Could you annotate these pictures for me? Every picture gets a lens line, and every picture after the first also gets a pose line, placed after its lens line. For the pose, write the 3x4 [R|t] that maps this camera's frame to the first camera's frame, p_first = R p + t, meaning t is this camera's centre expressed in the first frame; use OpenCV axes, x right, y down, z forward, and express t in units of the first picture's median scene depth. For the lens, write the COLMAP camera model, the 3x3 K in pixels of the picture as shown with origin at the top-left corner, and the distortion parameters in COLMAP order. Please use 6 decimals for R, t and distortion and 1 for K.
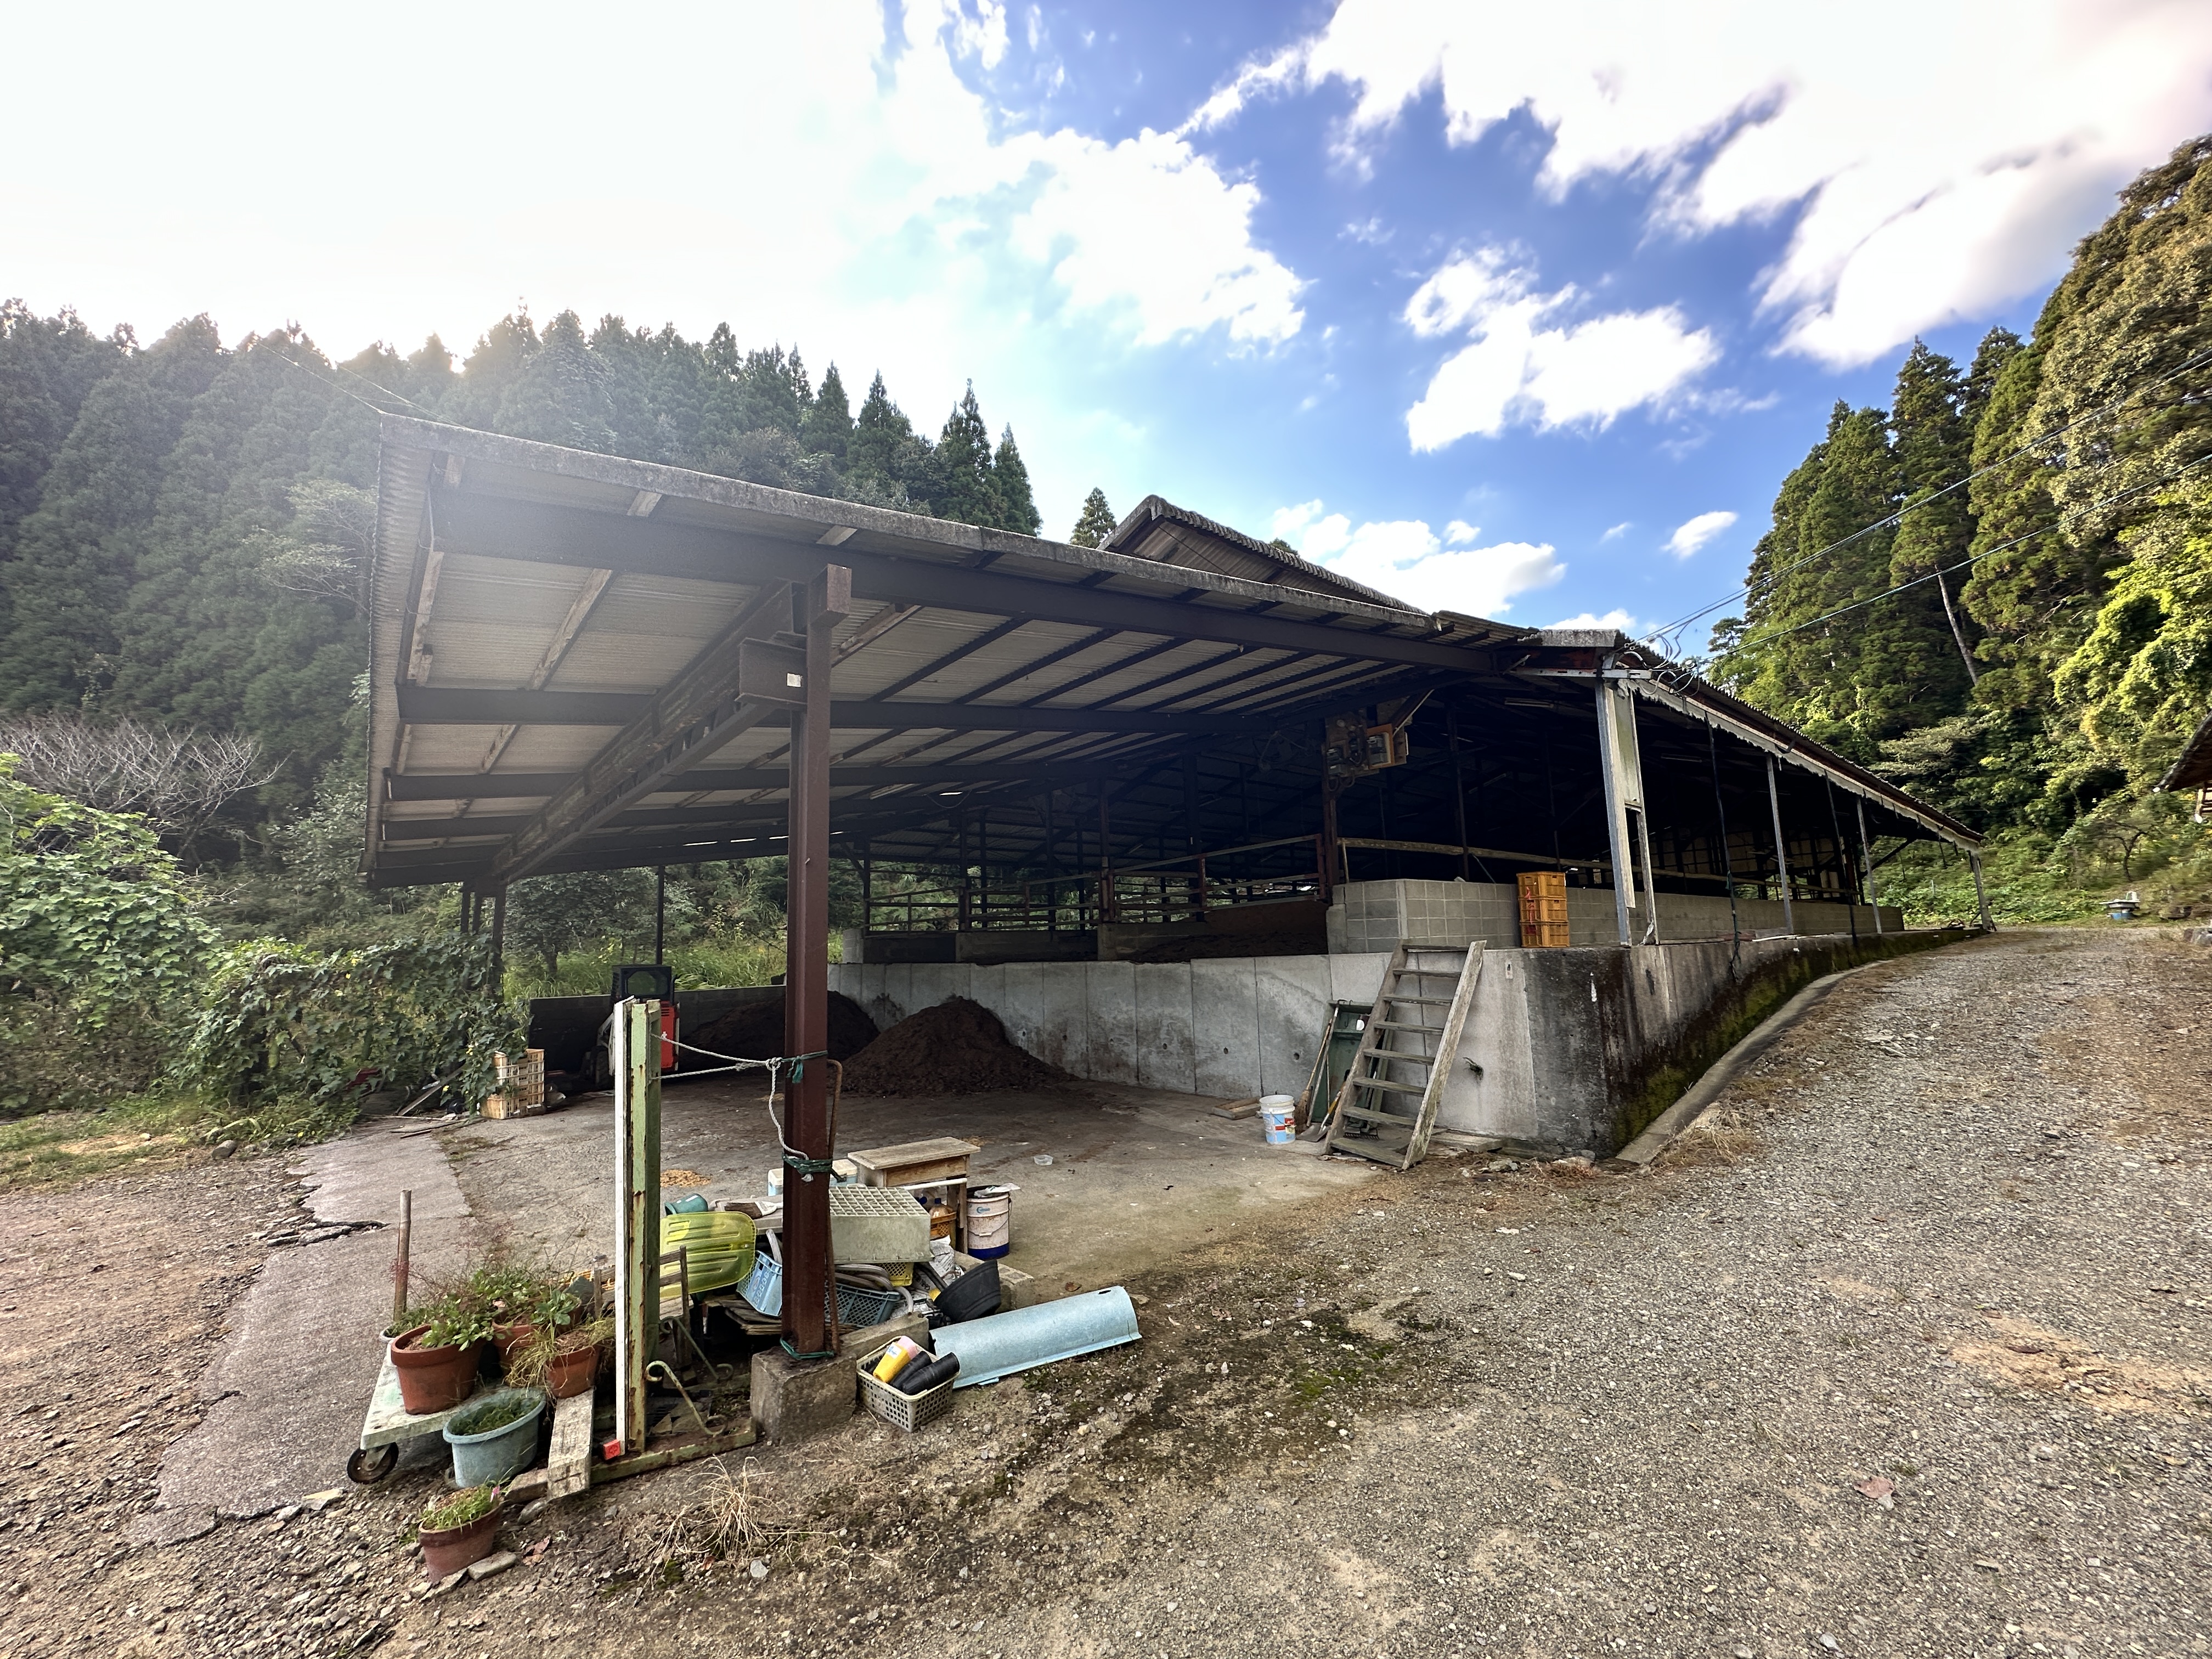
lens RADIAL K [[896.1, 0, 1102.8], [0, 896.1, 834.3], [0, 0, 1]] dist [0.000485, 0.000381]
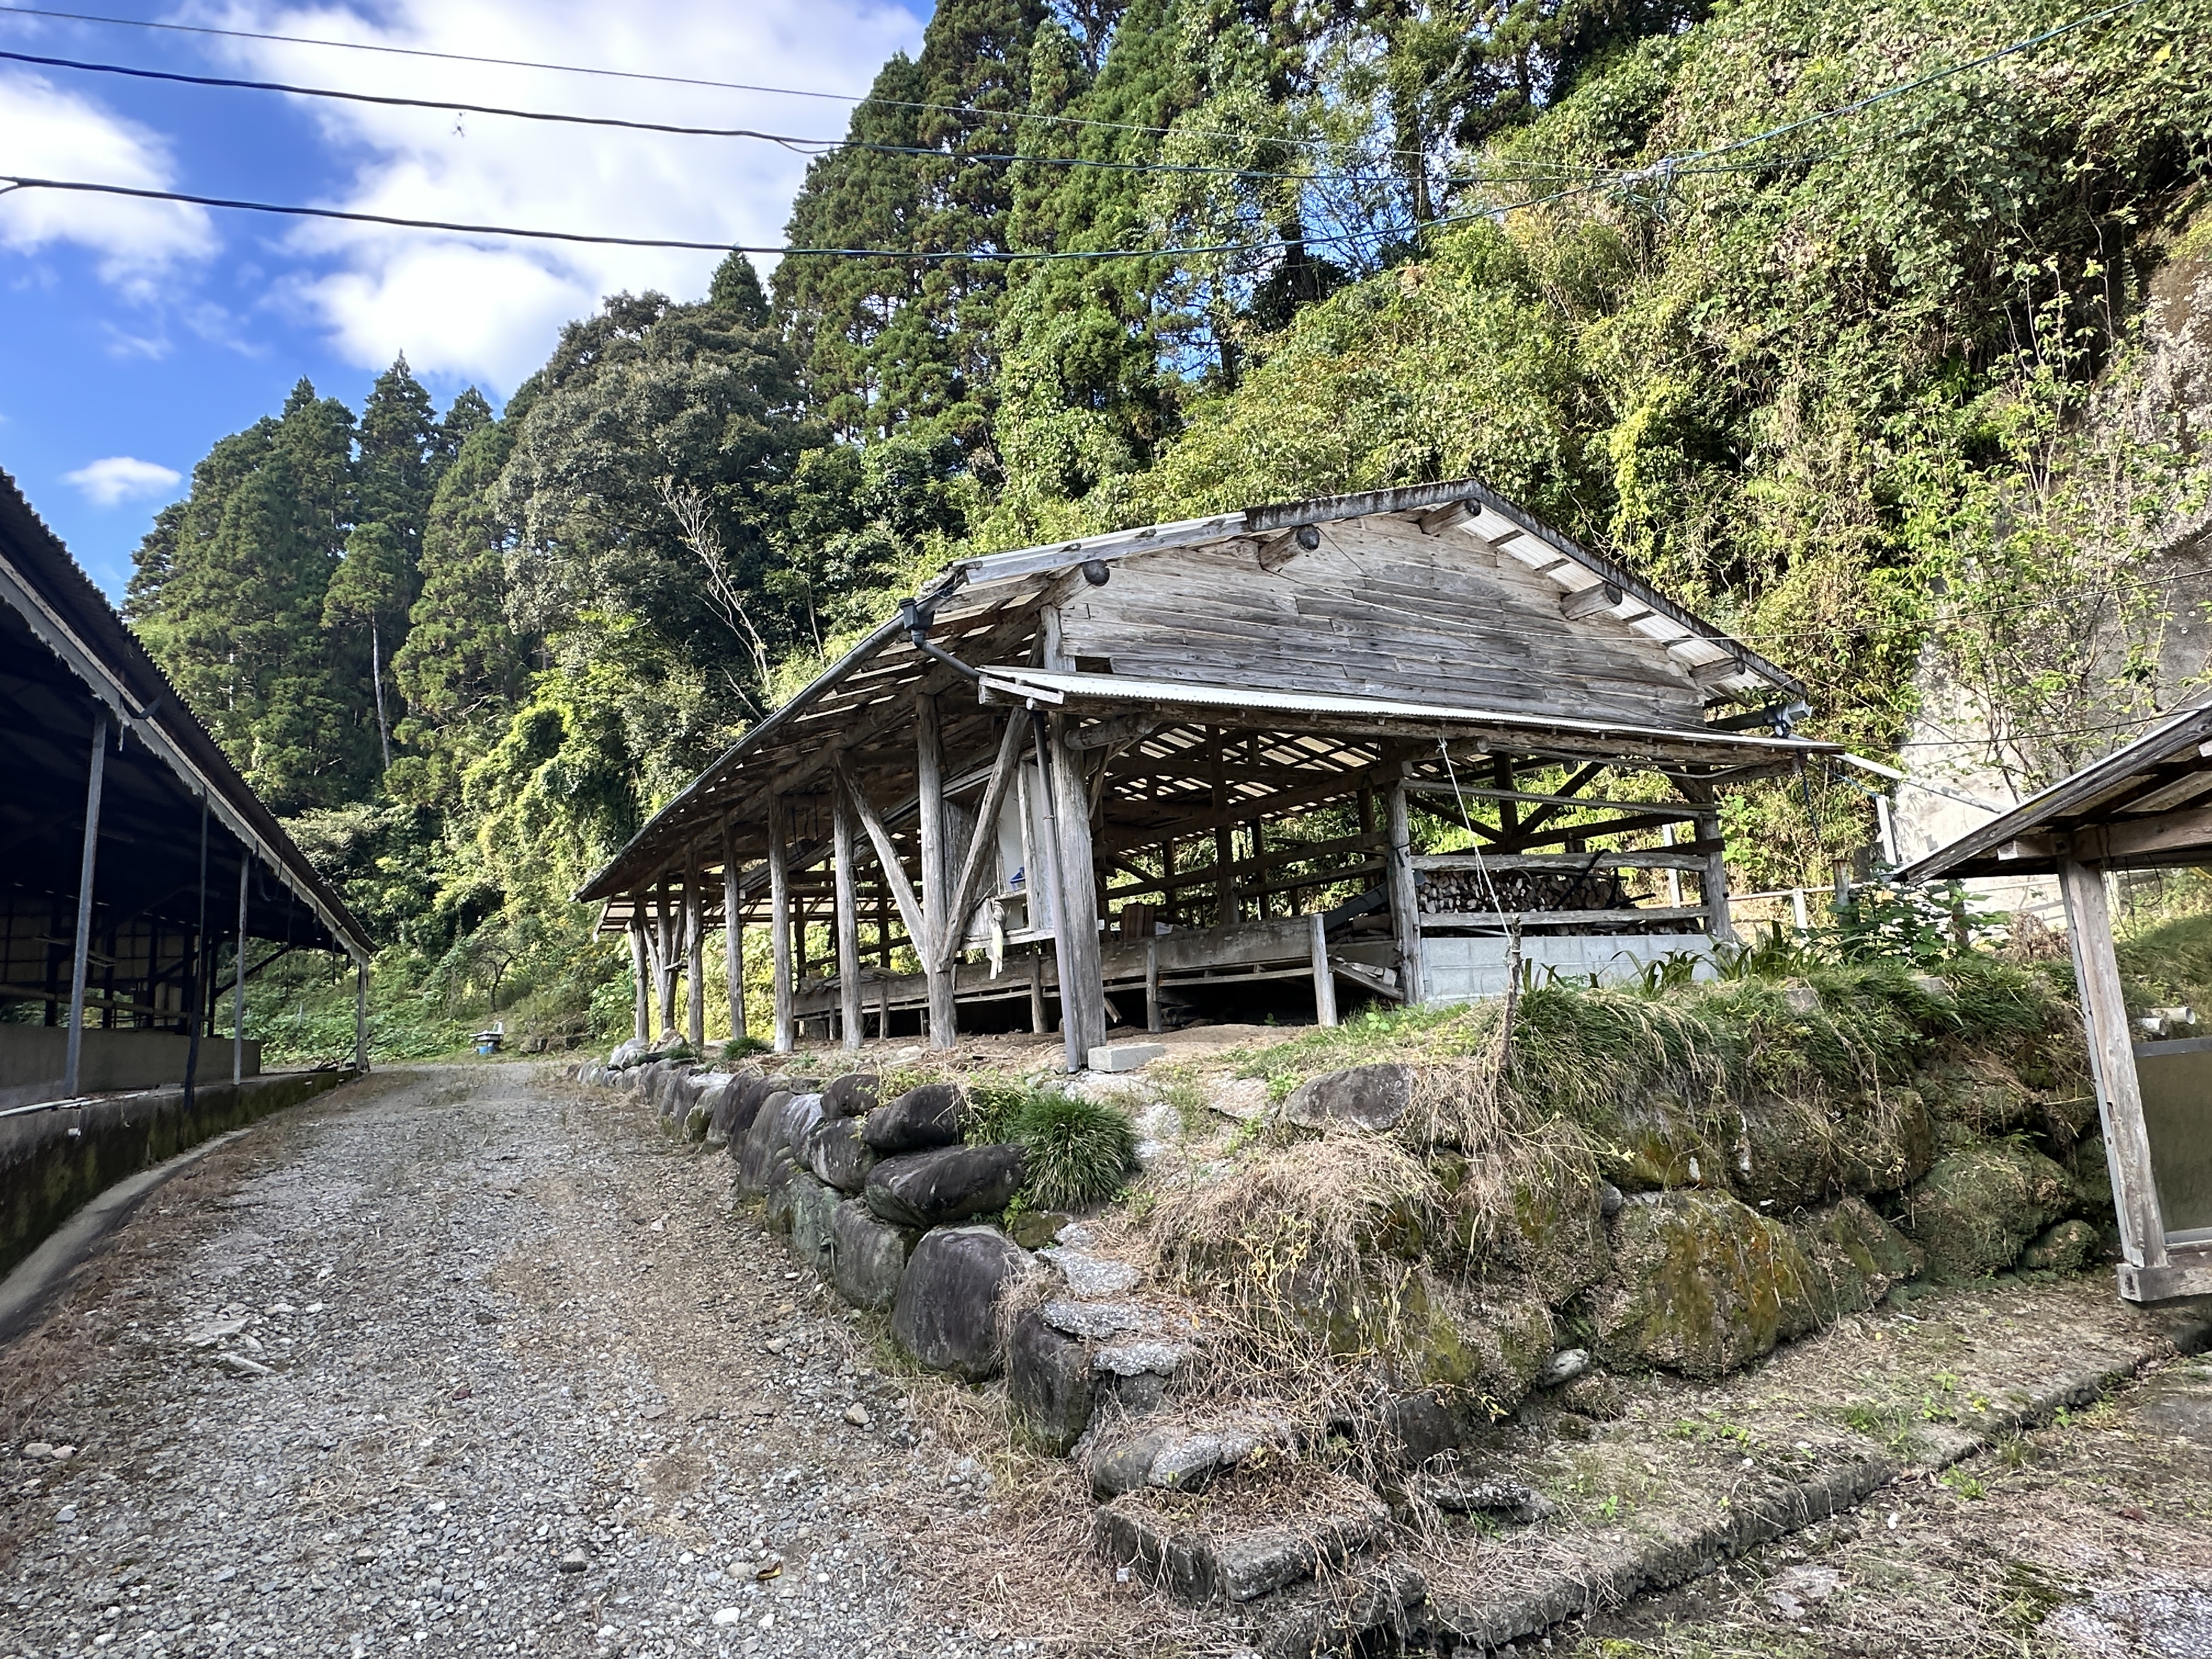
lens RADIAL K [[1166.5, 0, 1103.4], [0, 1166.5, 828.7], [0, 0, 1]] dist [-0.000054, 0.001596]
pose [[0.216455, 0.171895, 0.961041, 0.096923], [-0.075390, 0.984381, -0.159090, 0.010497], [-0.973377, -0.038017, 0.226033, 0.121003]]
